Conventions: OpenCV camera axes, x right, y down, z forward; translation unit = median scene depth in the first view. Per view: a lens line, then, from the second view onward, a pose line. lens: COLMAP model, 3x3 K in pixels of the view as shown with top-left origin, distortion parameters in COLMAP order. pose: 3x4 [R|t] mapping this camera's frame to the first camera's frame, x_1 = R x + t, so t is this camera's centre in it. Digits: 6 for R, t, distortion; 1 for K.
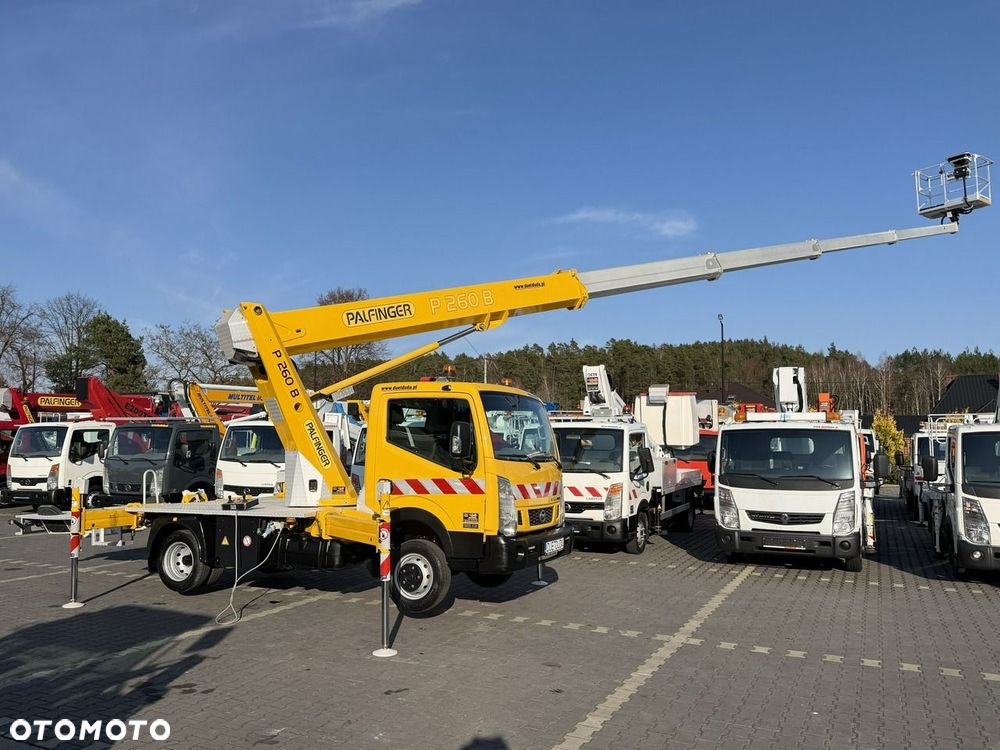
lens RADIAL K [[742.7, 0, 485.2], [0, 742.7, 376.2], [0, 0, 1]] dist [0.110138, -0.167691]
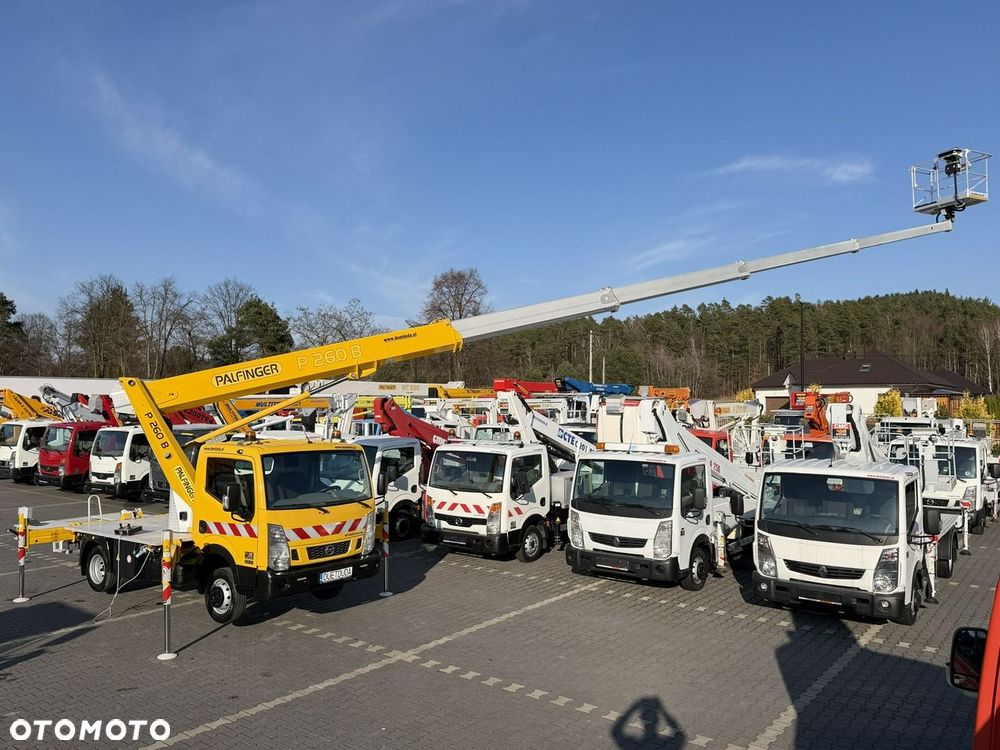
lens RADIAL K [[739.0, 0, 500.0], [0, 739.0, 375.0], [0, 0, 1]] dist [0.103497, -0.149996]
pose [[0.981832, -0.010335, -0.189472, 0.399238], [0.019790, 0.998647, 0.048079, -0.106476], [0.188719, -0.050955, 0.980708, -0.102900]]
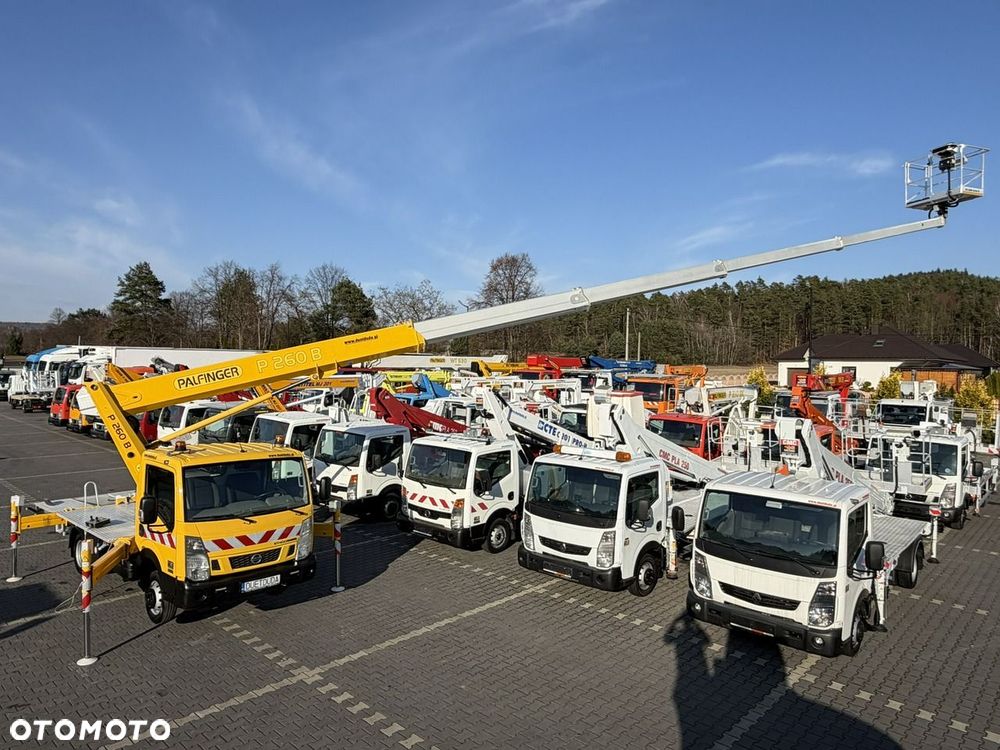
lens RADIAL K [[628.7, 0, 500.3], [0, 628.7, 368.5], [0, 0, 1]] dist [-0.005240, 0.000875]
pose [[0.957981, 0.010402, -0.286643, 0.522321], [0.015920, 0.995874, 0.089343, -0.150351], [0.286389, -0.090152, 0.953863, 0.085533]]
